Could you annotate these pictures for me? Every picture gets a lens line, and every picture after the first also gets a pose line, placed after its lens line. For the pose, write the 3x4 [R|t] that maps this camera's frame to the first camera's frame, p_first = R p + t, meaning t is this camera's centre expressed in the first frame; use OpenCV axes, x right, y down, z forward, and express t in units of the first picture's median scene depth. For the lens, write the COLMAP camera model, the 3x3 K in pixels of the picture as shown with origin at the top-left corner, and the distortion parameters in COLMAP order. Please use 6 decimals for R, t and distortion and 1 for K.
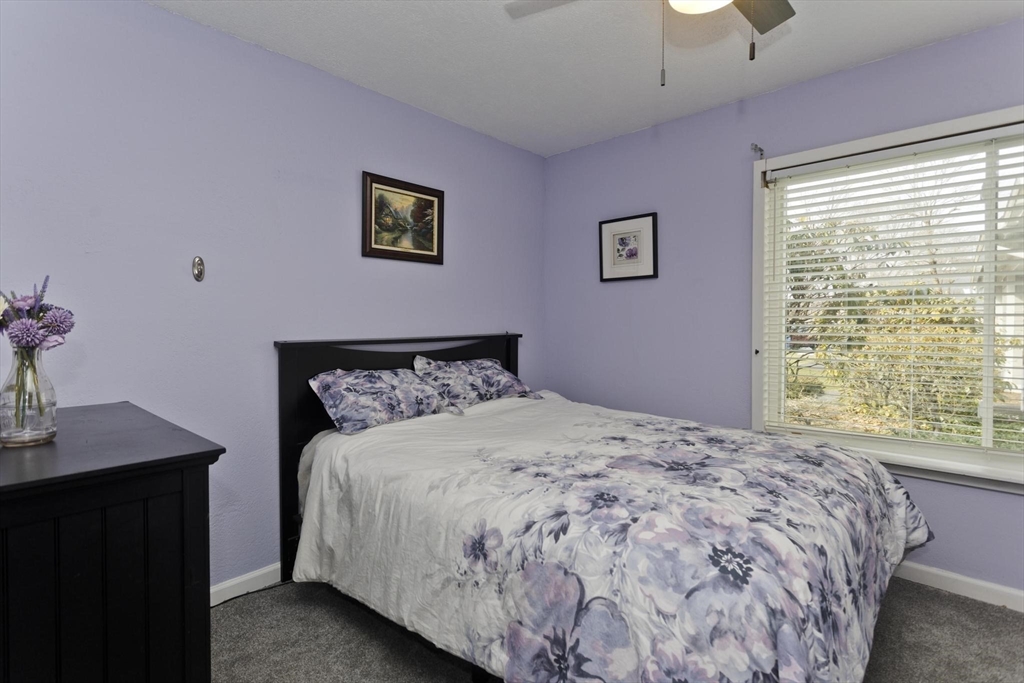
lens RADIAL K [[493.9, 0, 514.3], [0, 493.9, 327.7], [0, 0, 1]] dist [0.000986, 0.000362]
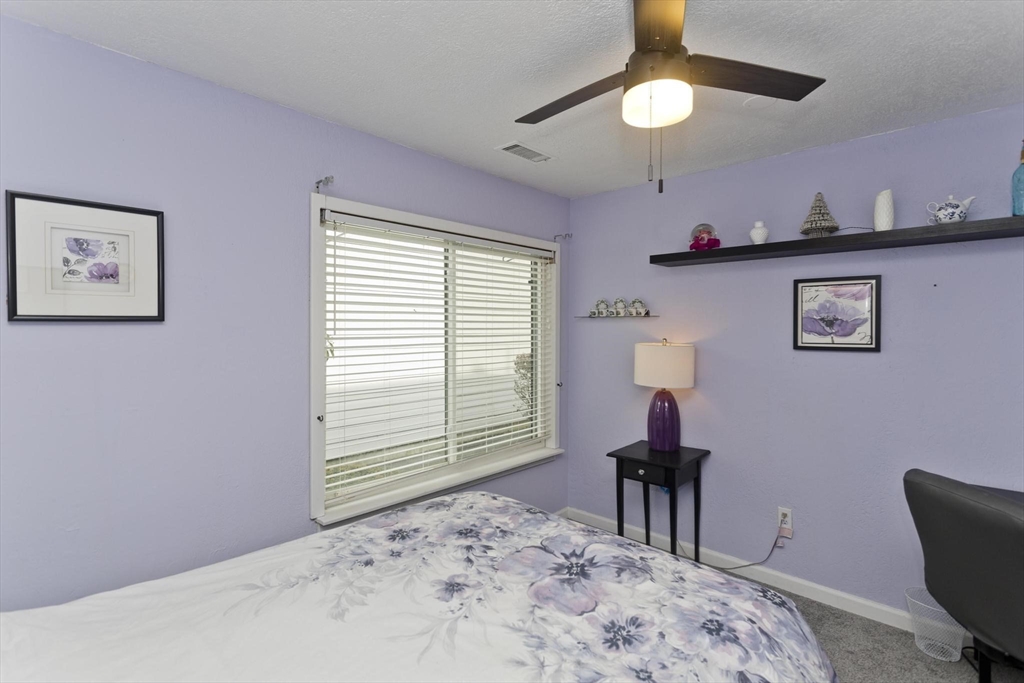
lens RADIAL K [[493.9, 0, 514.3], [0, 493.9, 327.7], [0, 0, 1]] dist [0.000986, 0.000362]
pose [[0.007605, -0.002308, 0.999968, -0.699166], [0.009431, 0.999953, 0.002236, -0.206575], [-0.999927, 0.009414, 0.007626, 1.299924]]
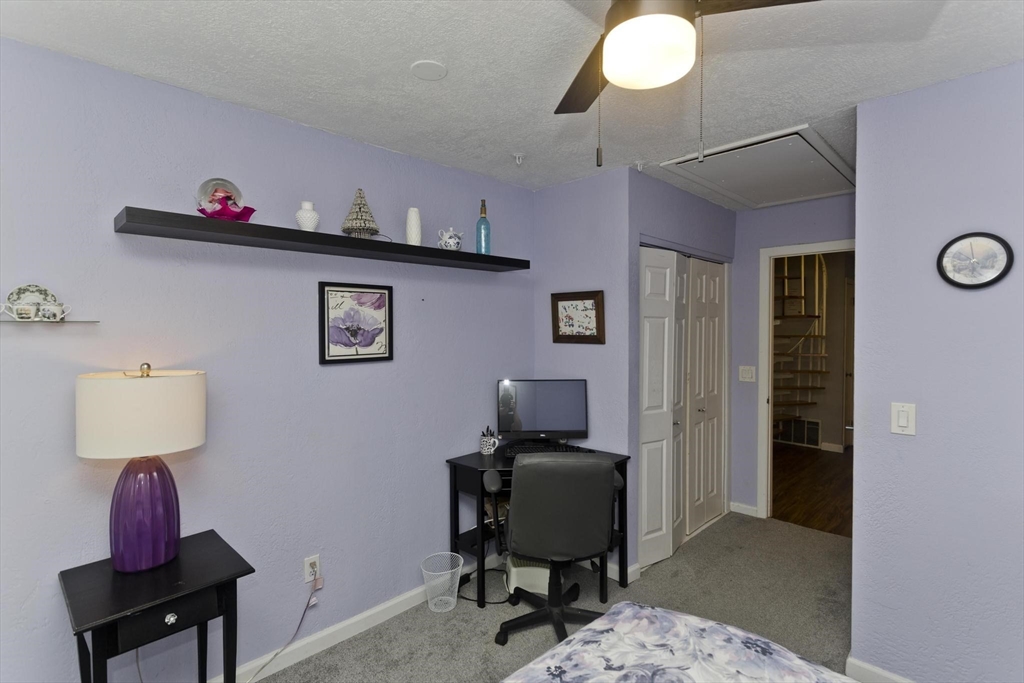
lens RADIAL K [[493.9, 0, 514.3], [0, 493.9, 327.7], [0, 0, 1]] dist [0.000986, 0.000362]
pose [[-0.999690, 0.004541, 0.024498, 0.582547], [0.004886, 0.999889, 0.014059, -0.248161], [-0.024431, 0.014175, -0.999601, 1.830974]]
